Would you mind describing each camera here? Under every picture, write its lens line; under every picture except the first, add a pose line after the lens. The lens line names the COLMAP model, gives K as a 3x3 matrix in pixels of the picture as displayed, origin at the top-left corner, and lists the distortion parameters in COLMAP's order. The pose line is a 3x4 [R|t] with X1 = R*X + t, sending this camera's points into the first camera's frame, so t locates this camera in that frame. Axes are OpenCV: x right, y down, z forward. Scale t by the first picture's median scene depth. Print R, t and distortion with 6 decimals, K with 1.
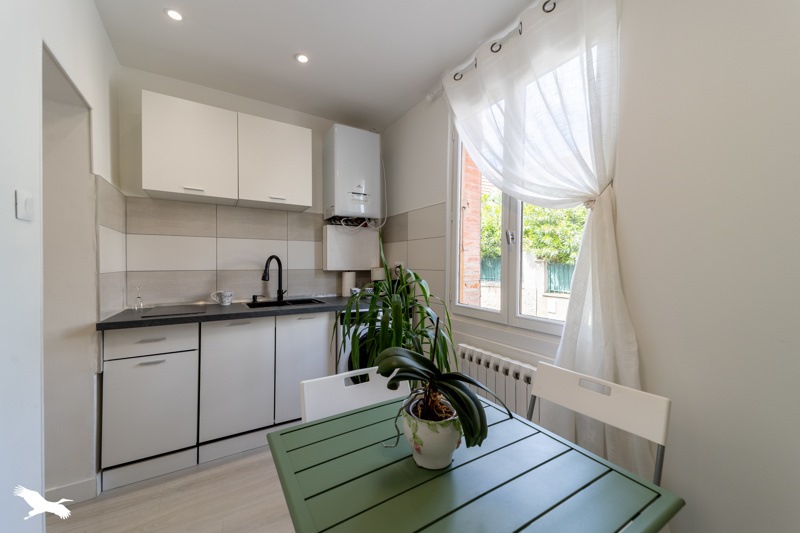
lens RADIAL K [[305.2, 0, 397.6], [0, 305.2, 266.4], [0, 0, 1]] dist [0.023012, -0.000337]
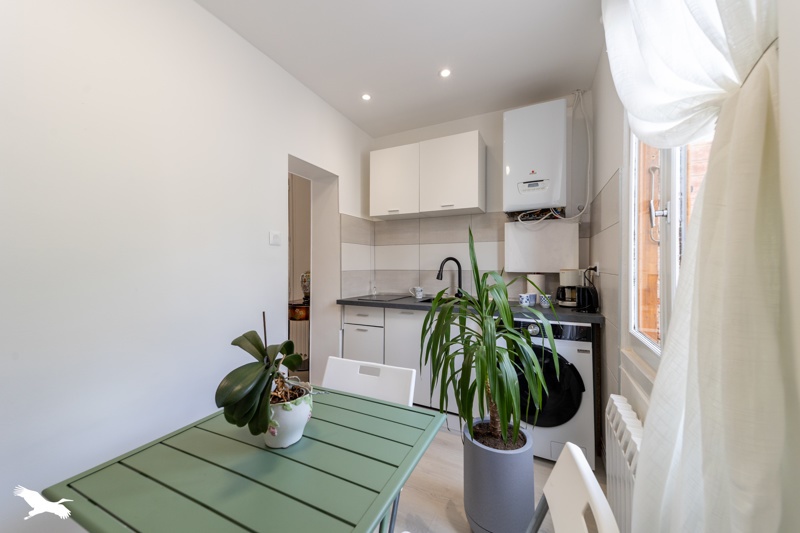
lens RADIAL K [[305.2, 0, 396.7], [0, 305.2, 265.5], [0, 0, 1]] dist [0.023012, -0.000337]
pose [[0.541523, 0.000396, -0.840686, 0.445704], [-0.003349, 0.999993, -0.001686, -0.004148], [0.840679, 0.003728, 0.541521, 0.256349]]
